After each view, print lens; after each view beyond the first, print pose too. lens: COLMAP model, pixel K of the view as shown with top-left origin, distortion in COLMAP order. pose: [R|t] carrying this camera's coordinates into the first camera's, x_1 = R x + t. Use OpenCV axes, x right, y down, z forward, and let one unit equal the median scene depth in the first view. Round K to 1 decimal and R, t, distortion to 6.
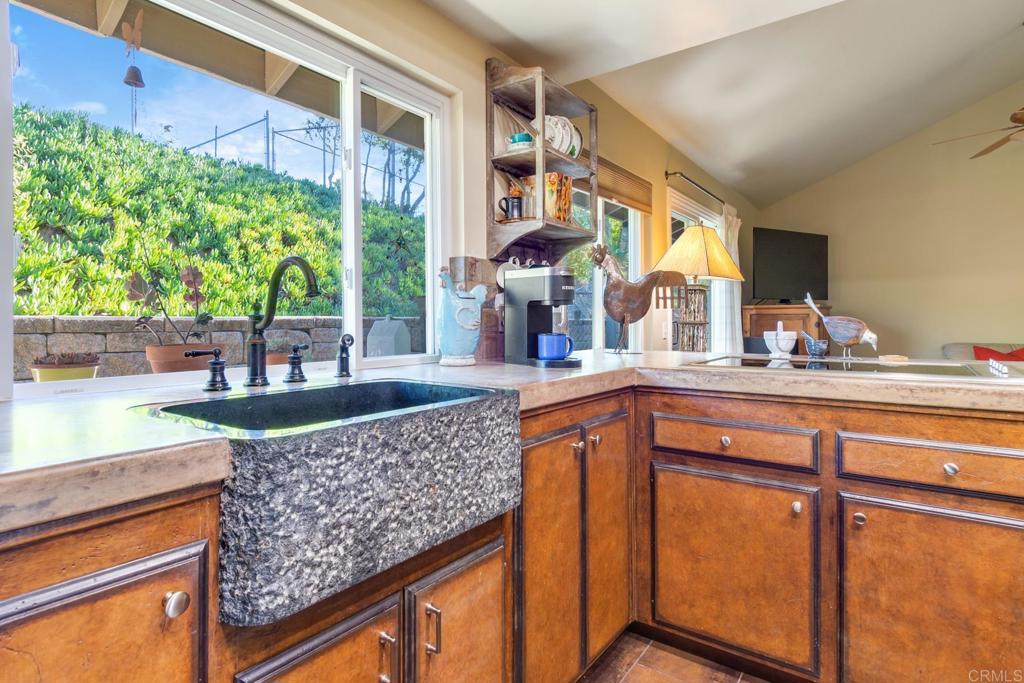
lens RADIAL K [[536.6, 0, 495.6], [0, 536.6, 312.6], [0, 0, 1]] dist [0.007543, -0.011023]
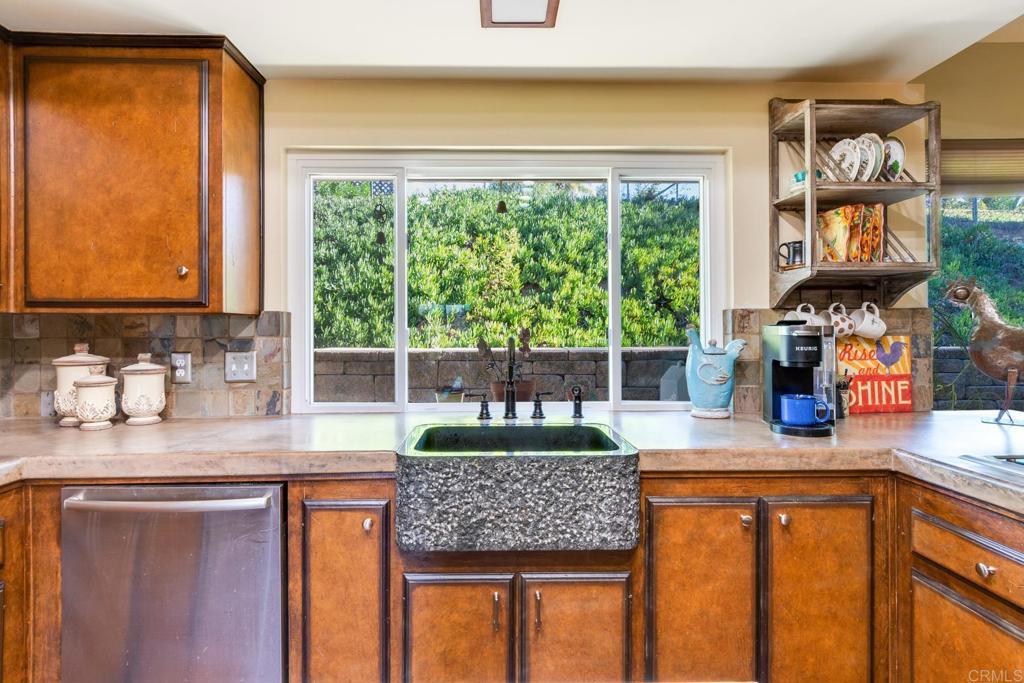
lens RADIAL K [[536.6, 0, 509.7], [0, 536.6, 322.1], [0, 0, 1]] dist [0.007543, -0.011023]
pose [[0.621914, -0.006900, -0.783056, 0.828201], [0.014634, 0.999889, 0.002812, -0.155416], [0.782949, -0.013208, 0.621945, 0.056050]]
